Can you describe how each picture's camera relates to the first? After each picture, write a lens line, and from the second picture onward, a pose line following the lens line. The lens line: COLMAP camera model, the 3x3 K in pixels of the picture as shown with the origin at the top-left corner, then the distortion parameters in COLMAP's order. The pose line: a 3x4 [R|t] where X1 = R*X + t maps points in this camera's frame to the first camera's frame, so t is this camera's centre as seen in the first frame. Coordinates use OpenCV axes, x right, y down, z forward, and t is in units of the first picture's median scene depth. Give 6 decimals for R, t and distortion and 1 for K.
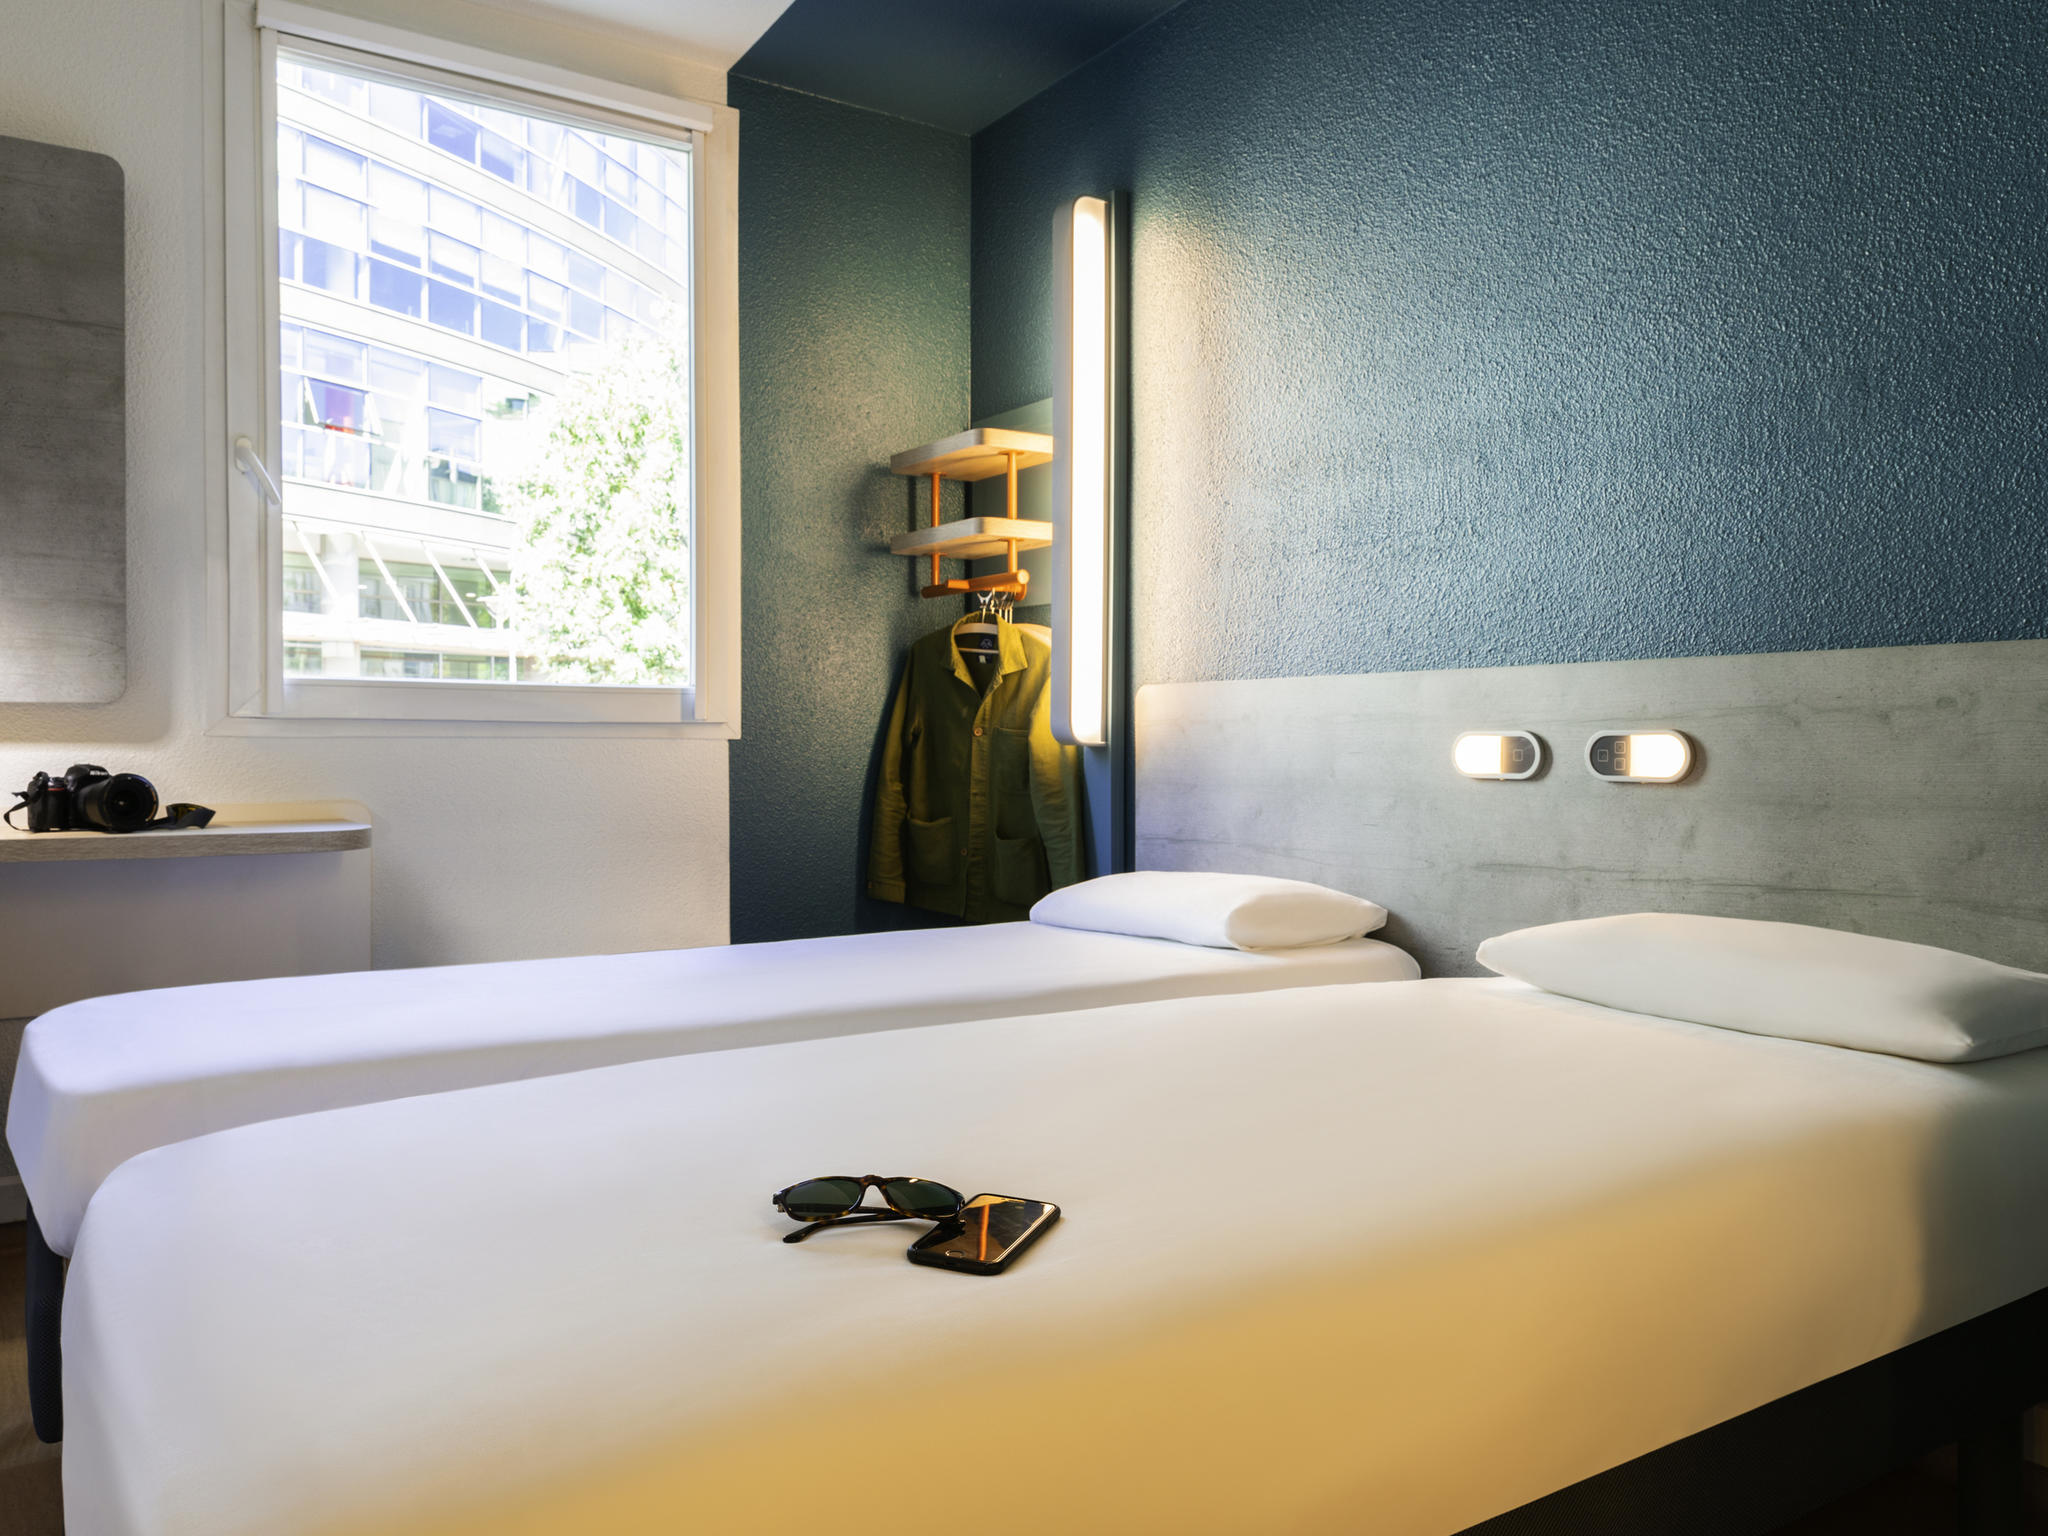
lens RADIAL K [[1516.9, 0, 1024.0], [0, 1516.9, 768.0], [0, 0, 1]] dist [0.007996, -0.004436]
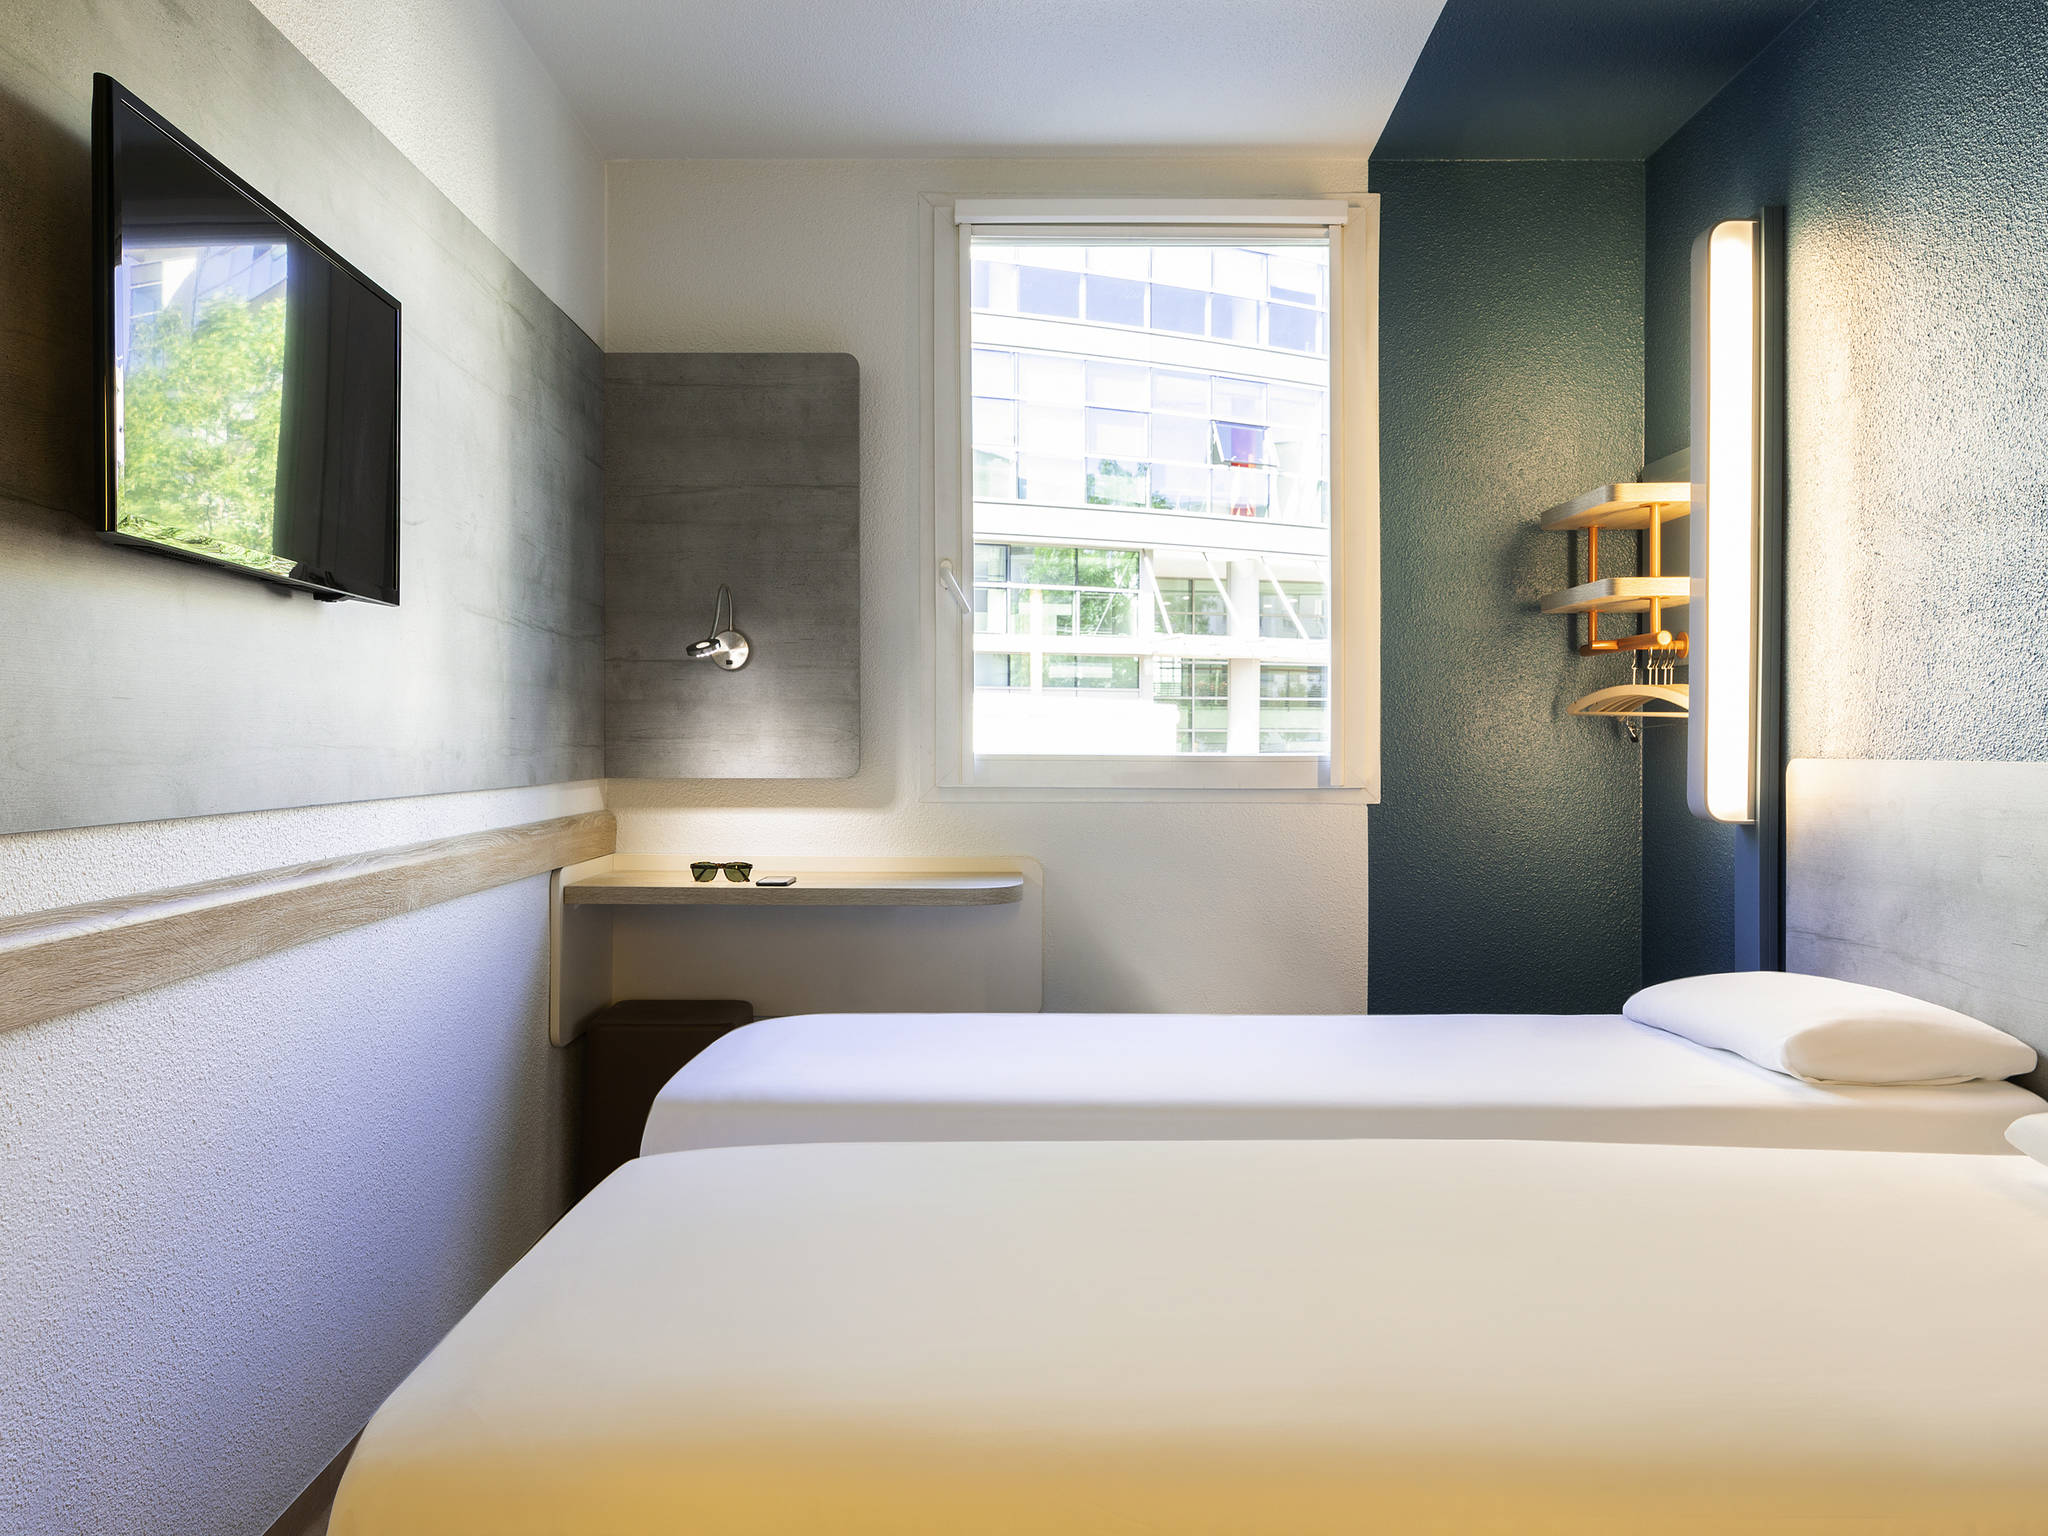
lens RADIAL K [[1516.9, 0, 1024.0], [0, 1516.9, 768.0], [0, 0, 1]] dist [0.007996, -0.004436]
pose [[0.837427, 0.007533, -0.546497, 0.178602], [-0.008628, 0.999963, 0.000562, -0.043294], [0.546481, 0.004244, 0.837461, 0.008081]]
